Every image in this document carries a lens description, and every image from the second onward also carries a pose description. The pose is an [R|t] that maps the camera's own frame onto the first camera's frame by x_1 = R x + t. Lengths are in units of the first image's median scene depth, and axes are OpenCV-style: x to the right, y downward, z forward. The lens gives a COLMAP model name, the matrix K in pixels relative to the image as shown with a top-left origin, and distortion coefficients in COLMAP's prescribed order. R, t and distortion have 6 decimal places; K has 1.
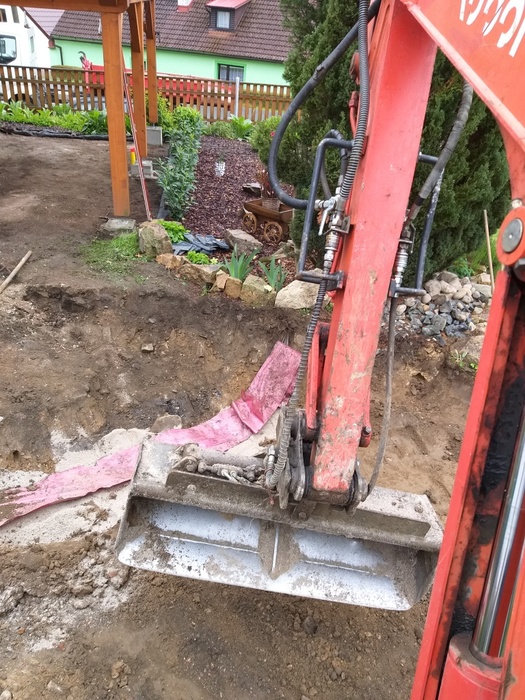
lens RADIAL K [[535.5, 0, 257.6], [0, 535.5, 346.6], [0, 0, 1]] dist [0.067946, -0.123065]
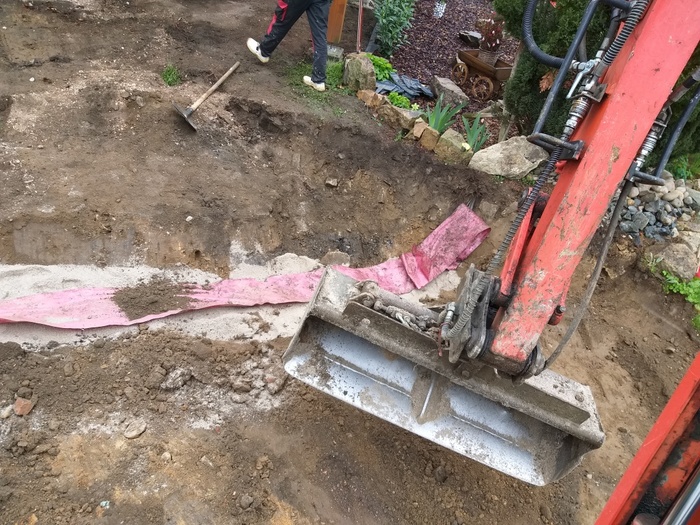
lens RADIAL K [[535.5, 0, 342.1], [0, 535.5, 270.9], [0, 0, 1]] dist [0.067946, -0.123065]
pose [[0.965500, 0.231557, -0.119128, -0.031094], [-0.213118, 0.965523, 0.149487, 0.009940], [0.149636, -0.118942, 0.981561, -0.007498]]
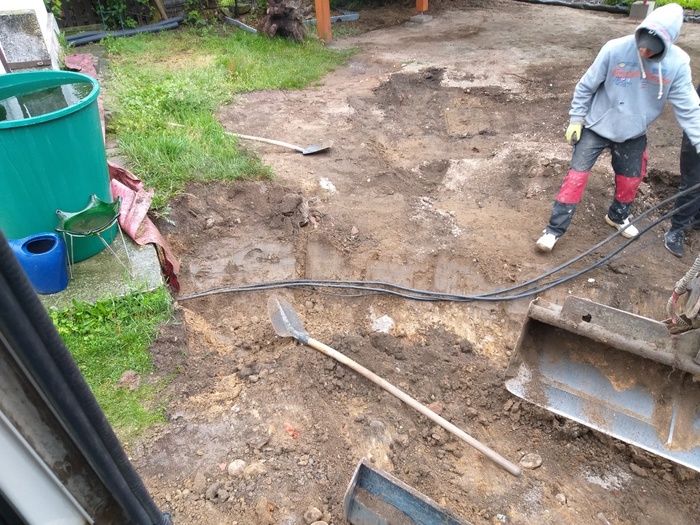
lens RADIAL K [[535.5, 0, 339.8], [0, 535.5, 267.1], [0, 0, 1]] dist [0.067946, -0.123065]
pose [[0.649423, 0.336142, -0.682098, -0.077070], [-0.304191, 0.936935, 0.172107, 0.068428], [0.696934, 0.095718, 0.710719, -0.083103]]
